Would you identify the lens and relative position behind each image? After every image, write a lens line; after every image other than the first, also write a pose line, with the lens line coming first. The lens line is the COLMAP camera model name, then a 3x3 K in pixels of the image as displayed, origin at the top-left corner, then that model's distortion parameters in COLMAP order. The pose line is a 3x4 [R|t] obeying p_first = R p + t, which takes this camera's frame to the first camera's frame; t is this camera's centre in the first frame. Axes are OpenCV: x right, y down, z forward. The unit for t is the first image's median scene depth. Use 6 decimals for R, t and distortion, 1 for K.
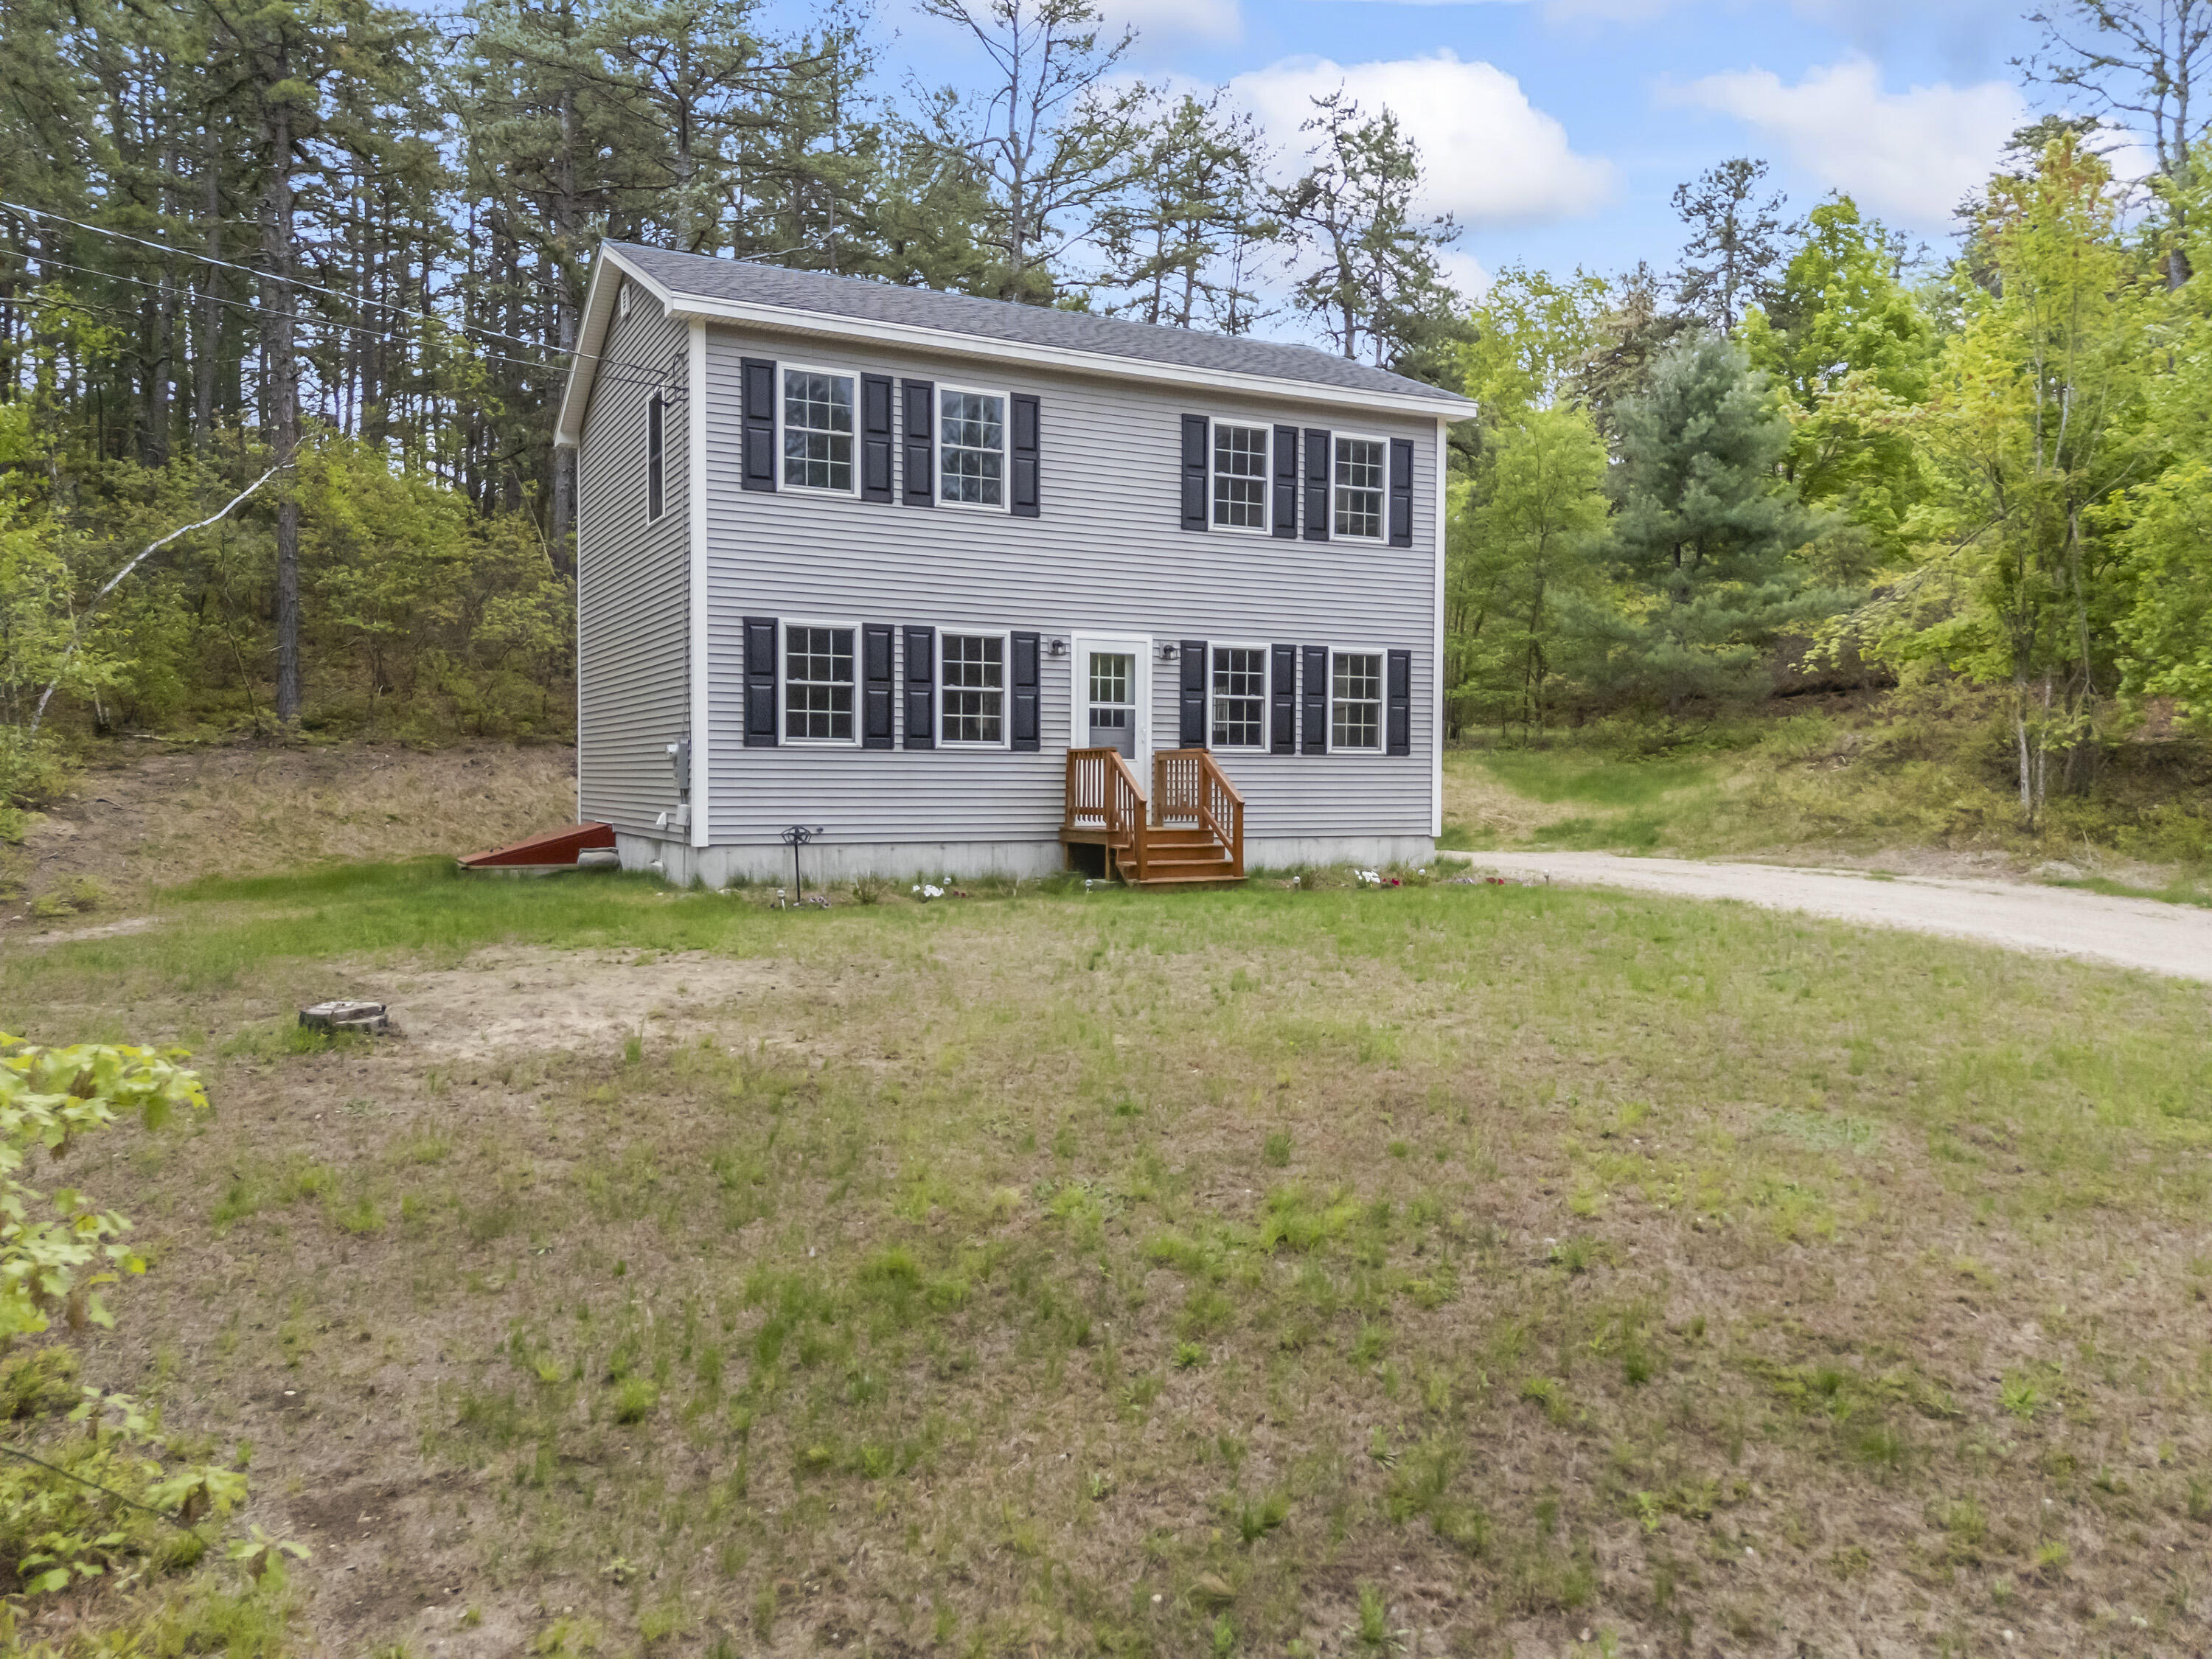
lens RADIAL K [[1563.1, 0, 1101.4], [0, 1563.1, 829.1], [0, 0, 1]] dist [0.030237, -0.013631]
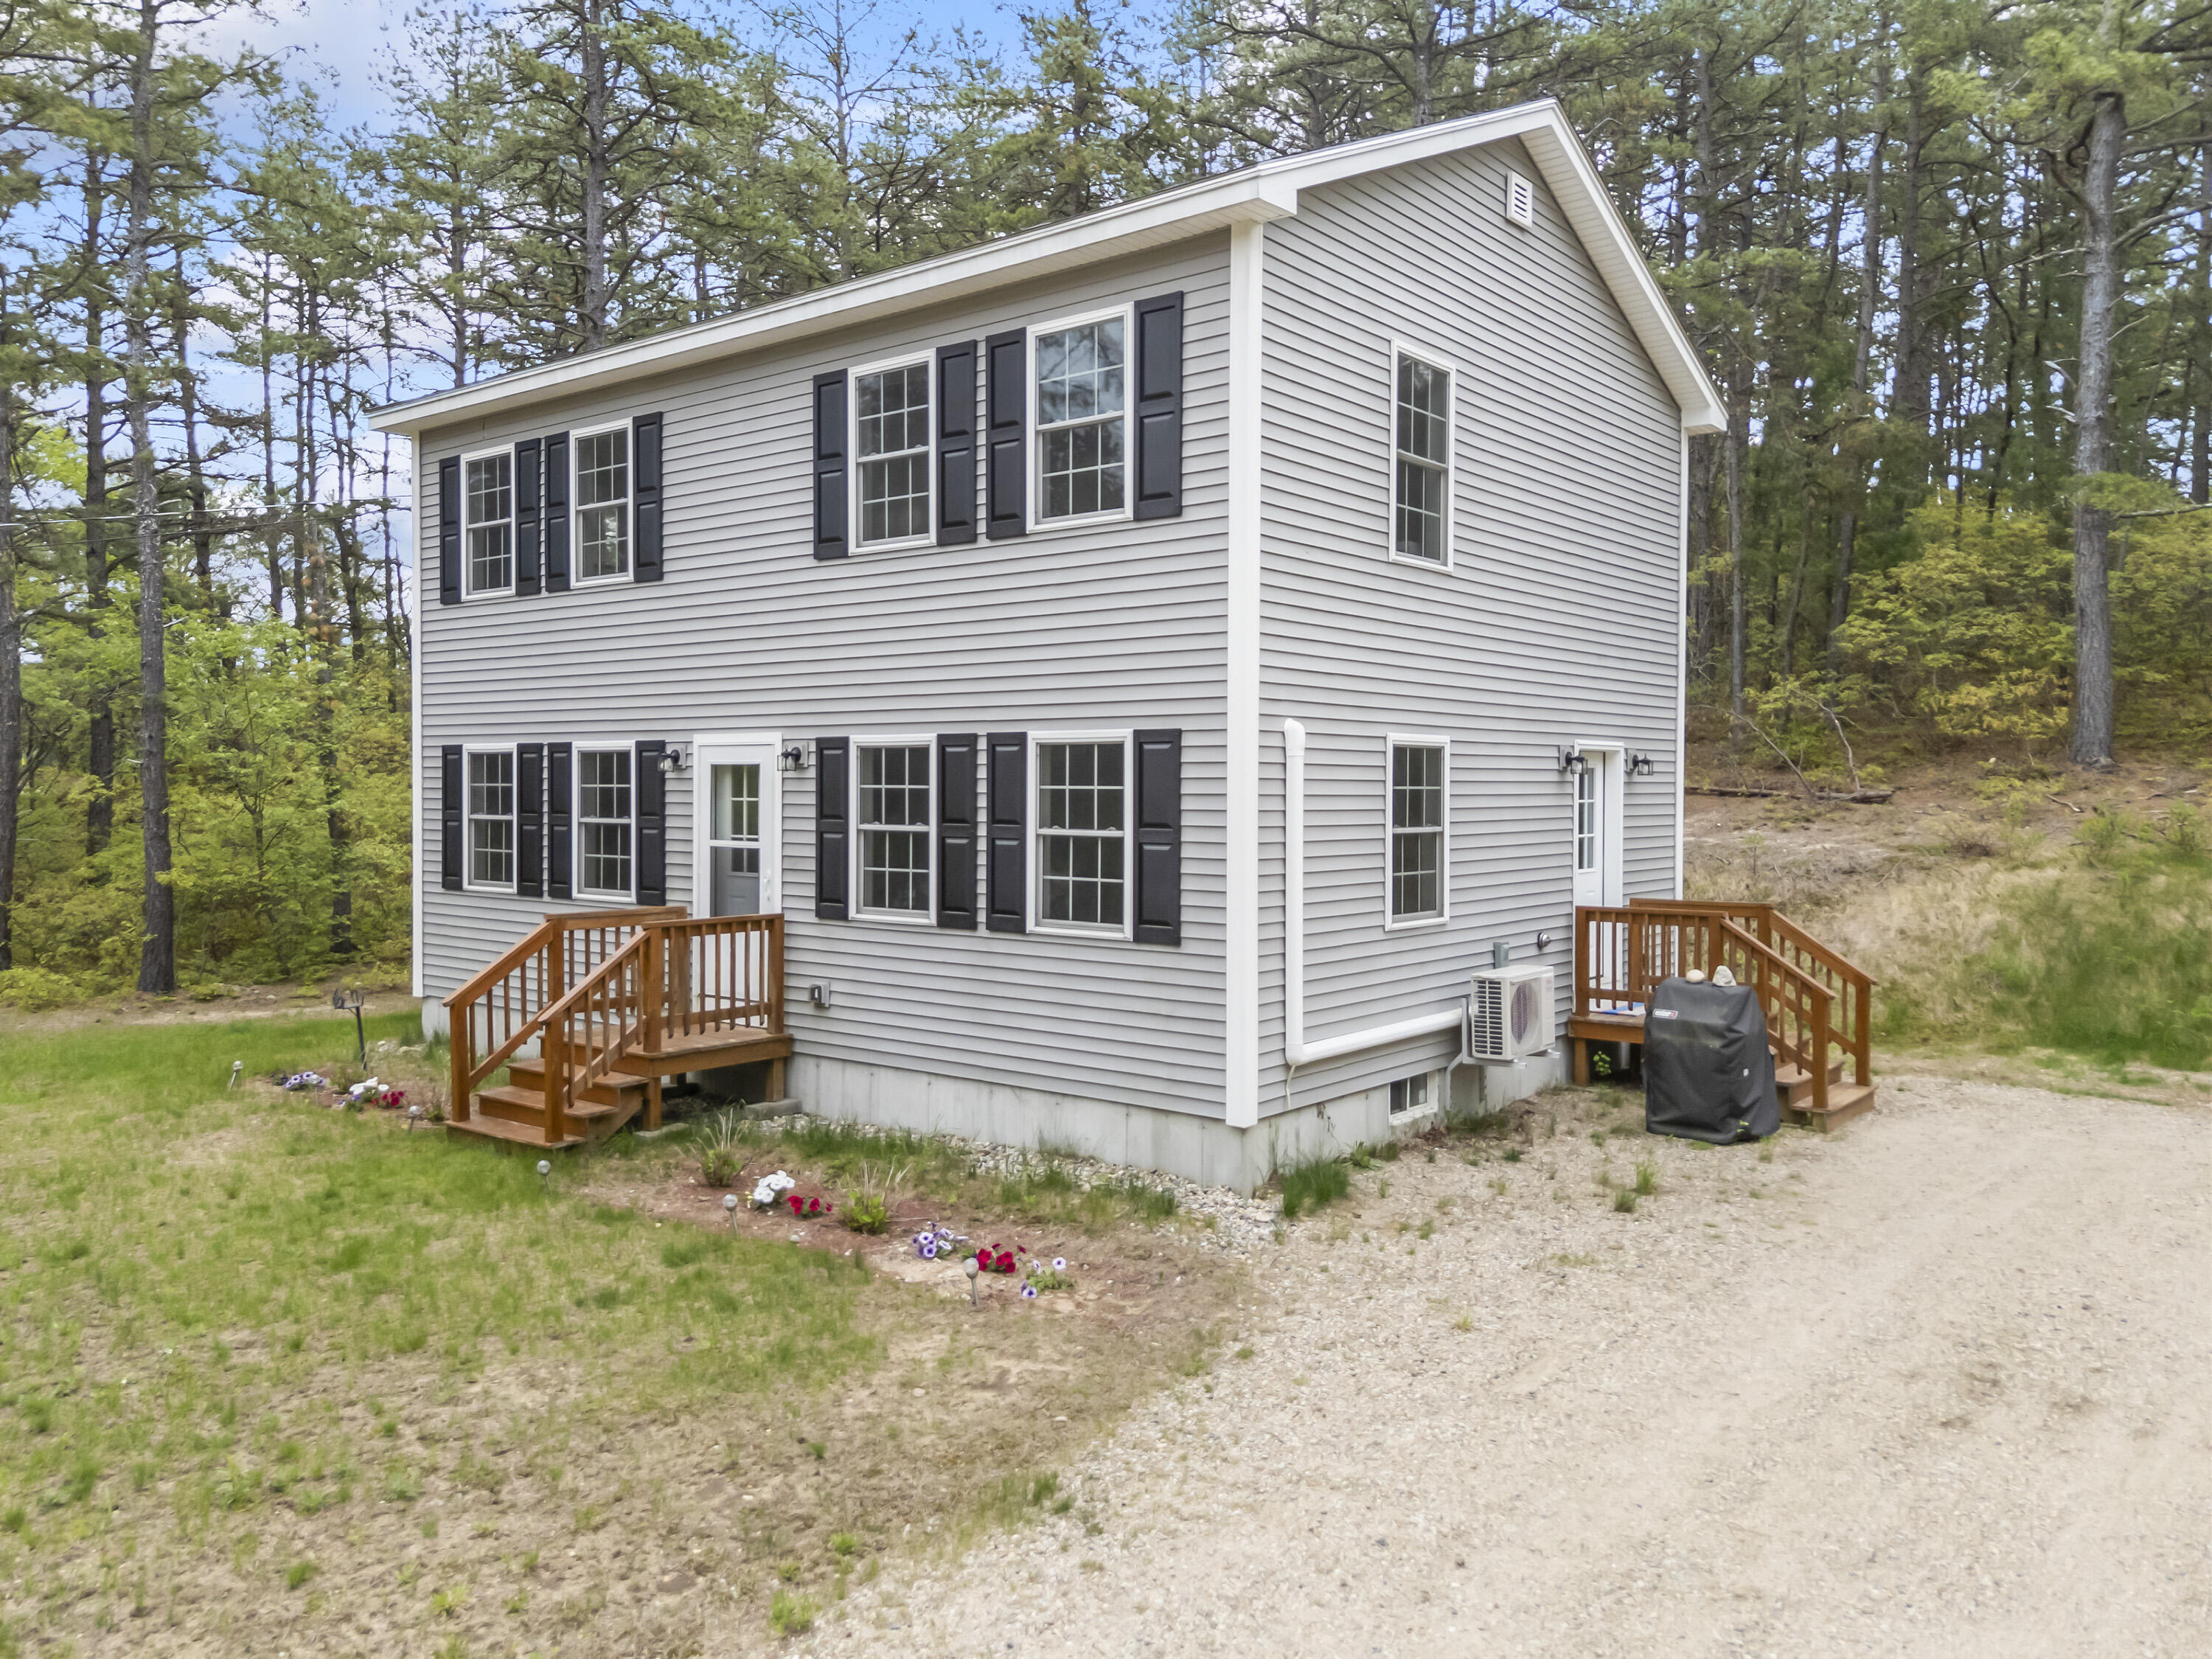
lens RADIAL K [[1692.9, 0, 1105.5], [0, 1692.9, 819.9], [0, 0, 1]] dist [0.007977, 0.000591]
pose [[0.410590, 0.024169, -0.911500, 0.719237], [-0.023787, 0.999592, 0.015789, -0.101899], [0.911510, 0.015199, 0.410997, 0.831181]]
